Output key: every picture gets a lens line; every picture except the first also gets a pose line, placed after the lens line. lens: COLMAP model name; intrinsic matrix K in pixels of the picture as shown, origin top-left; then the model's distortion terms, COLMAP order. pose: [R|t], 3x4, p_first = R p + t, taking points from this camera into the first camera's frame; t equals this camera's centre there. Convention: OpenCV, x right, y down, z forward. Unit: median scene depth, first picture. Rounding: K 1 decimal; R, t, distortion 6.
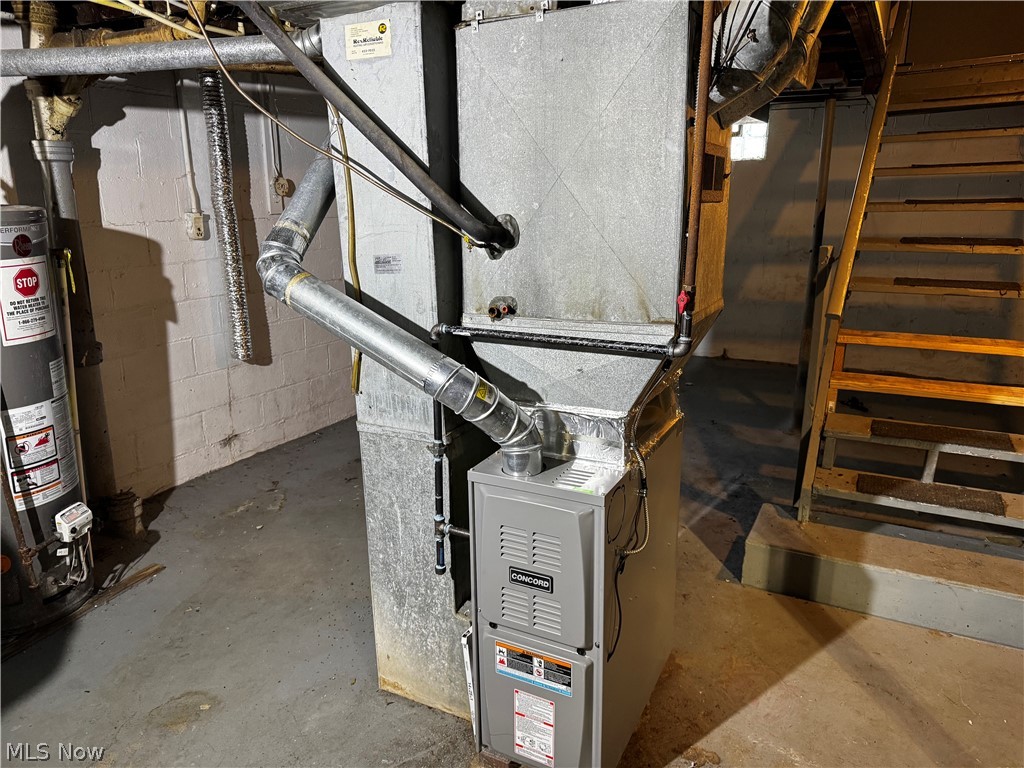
lens RADIAL K [[720.5, 0, 508.8], [0, 720.5, 385.5], [0, 0, 1]] dist [0.091209, -0.108149]
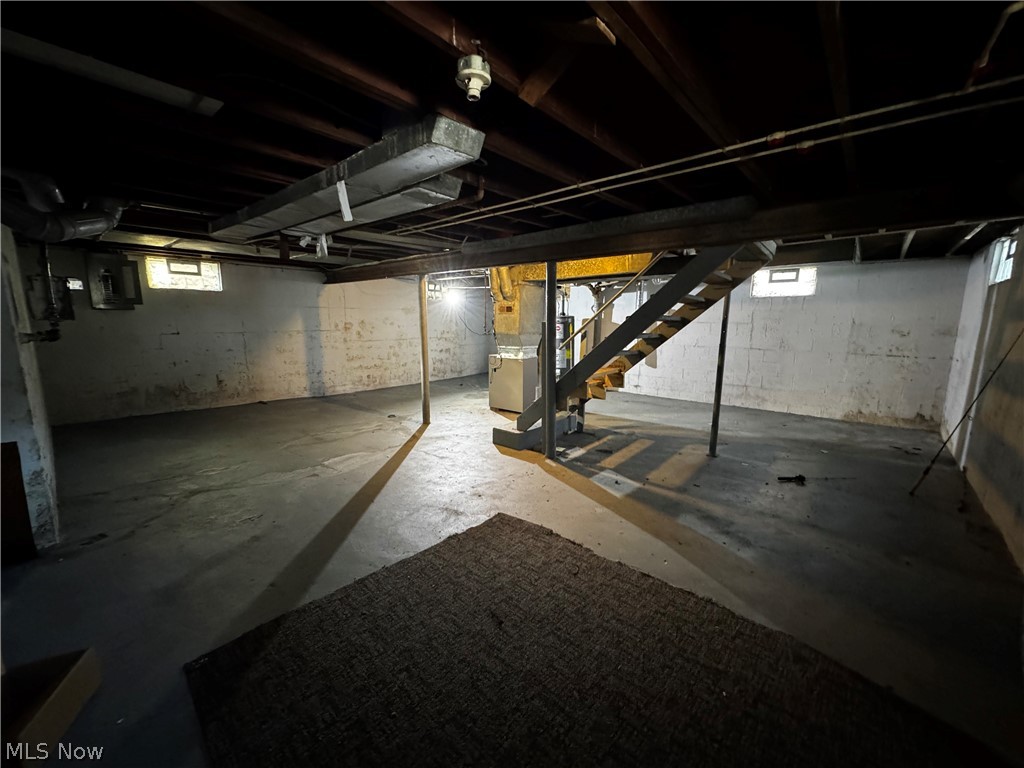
lens RADIAL K [[406.9, 0, 512.0], [0, 406.9, 384.0], [0, 0, 1]] dist [-0.000617, 0.000088]
pose [[-0.225127, 0.161843, -0.960794, 2.548398], [-0.251759, 0.942957, 0.217829, -0.326810], [0.941241, 0.290928, -0.171540, 1.285593]]
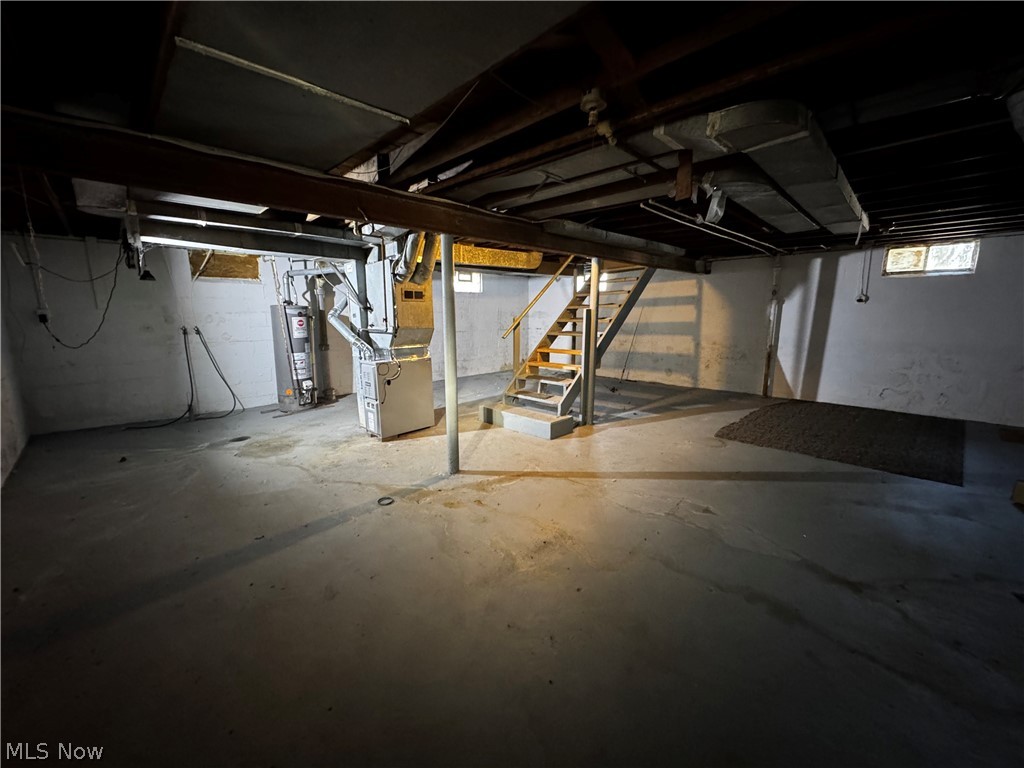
lens RADIAL K [[406.9, 0, 512.0], [0, 406.9, 384.0], [0, 0, 1]] dist [-0.000617, 0.000088]
pose [[0.957519, 0.052245, -0.283599, 1.118291], [-0.074990, 0.994729, -0.069939, 0.263746], [0.278450, 0.088235, 0.956389, -0.809974]]
